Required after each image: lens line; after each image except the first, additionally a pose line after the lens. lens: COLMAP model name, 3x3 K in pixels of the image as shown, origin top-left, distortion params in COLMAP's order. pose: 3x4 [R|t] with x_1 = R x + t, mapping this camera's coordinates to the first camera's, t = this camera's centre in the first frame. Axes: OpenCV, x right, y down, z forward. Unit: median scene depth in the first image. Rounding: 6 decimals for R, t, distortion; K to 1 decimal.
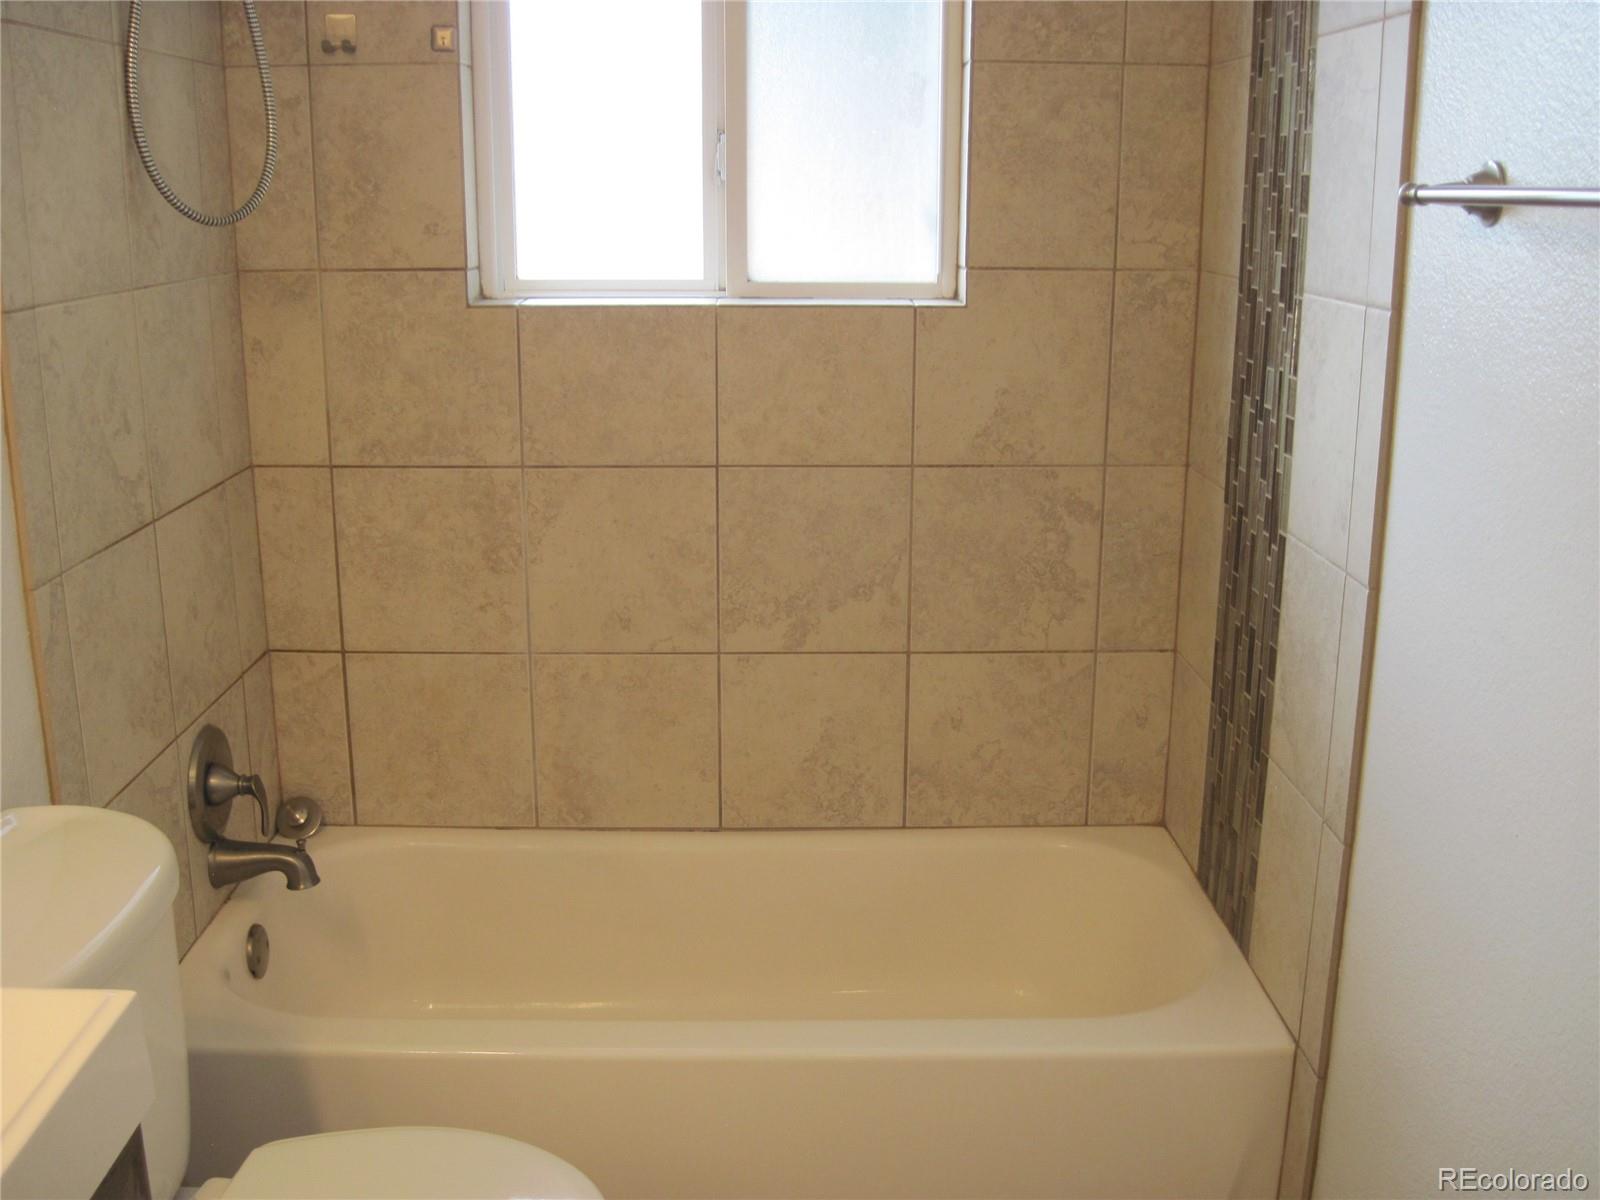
lens RADIAL K [[1627.4, 0, 800.8], [0, 1627.4, 609.8], [0, 0, 1]] dist [-0.115942, 0.000000]
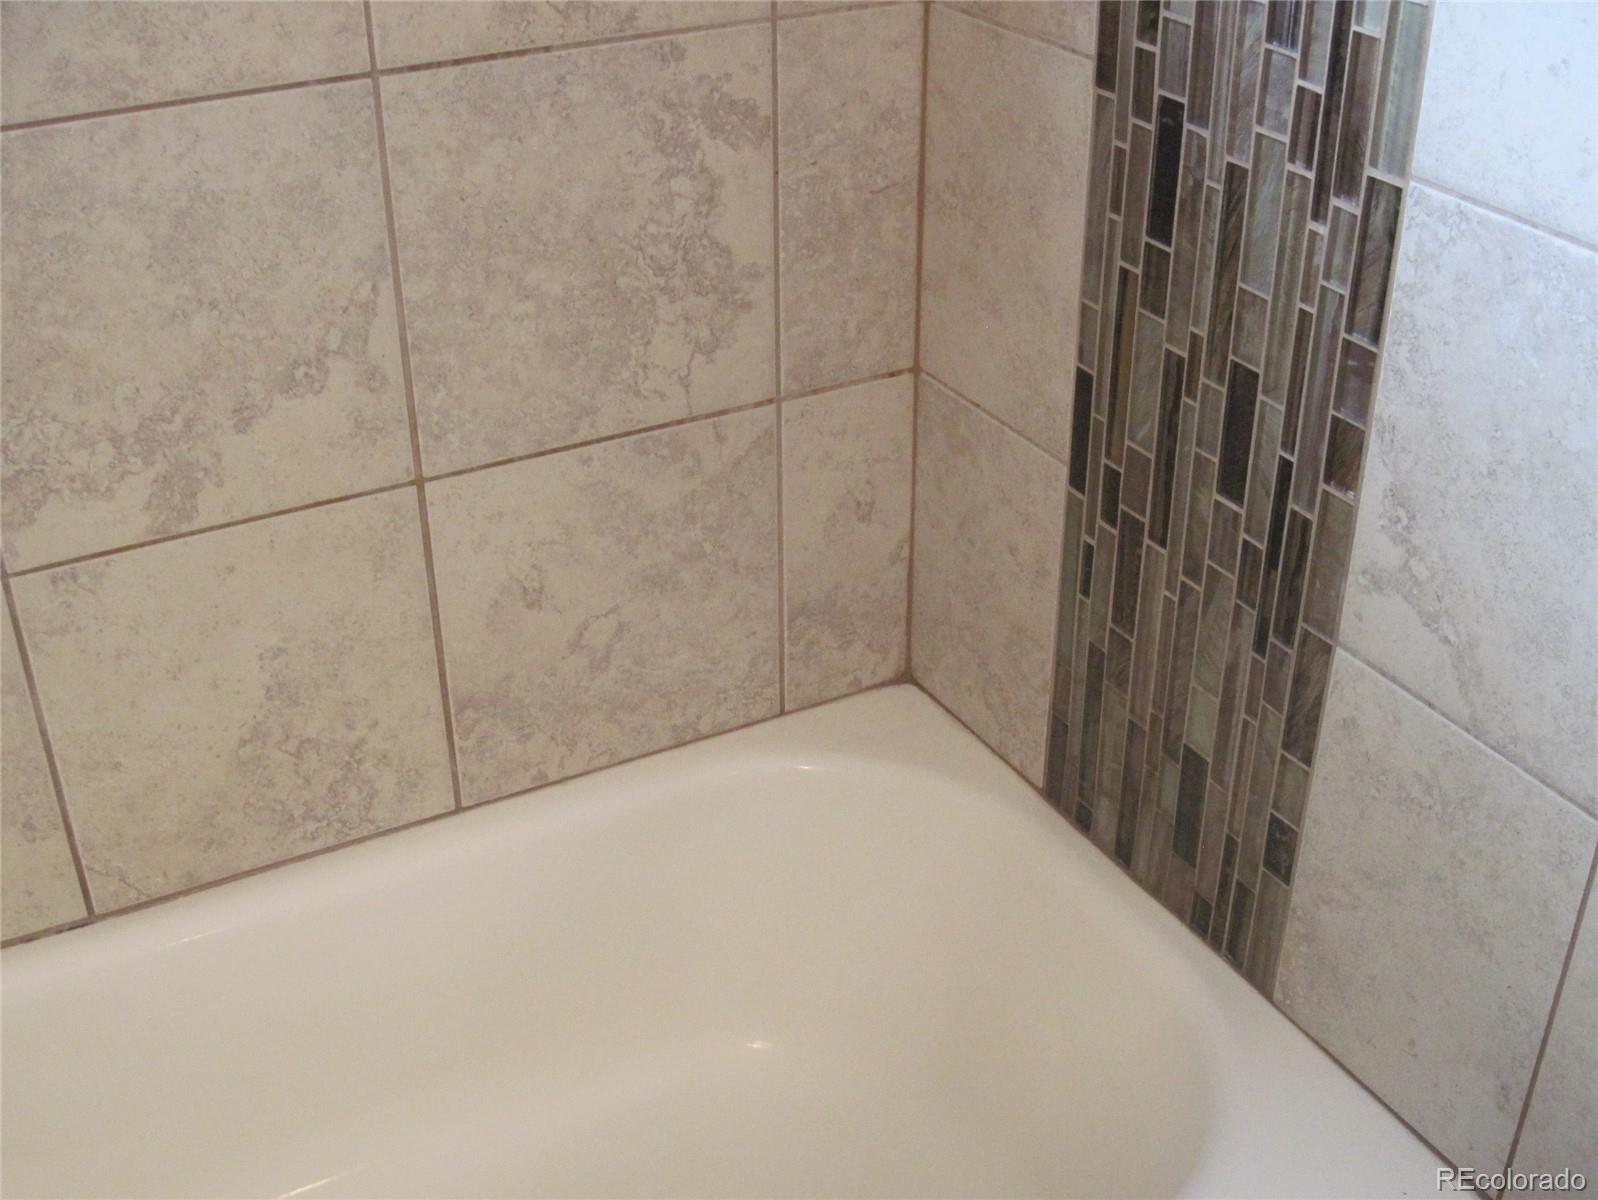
lens RADIAL K [[1890.9, 0, 794.5], [0, 1890.9, 696.3], [0, 0, 1]] dist [-0.107866, 0.000000]
pose [[0.890464, -0.249003, 0.380881, -0.059256], [0.121102, 0.936493, 0.329113, -0.080977], [-0.438643, -0.246938, 0.864068, 0.478331]]
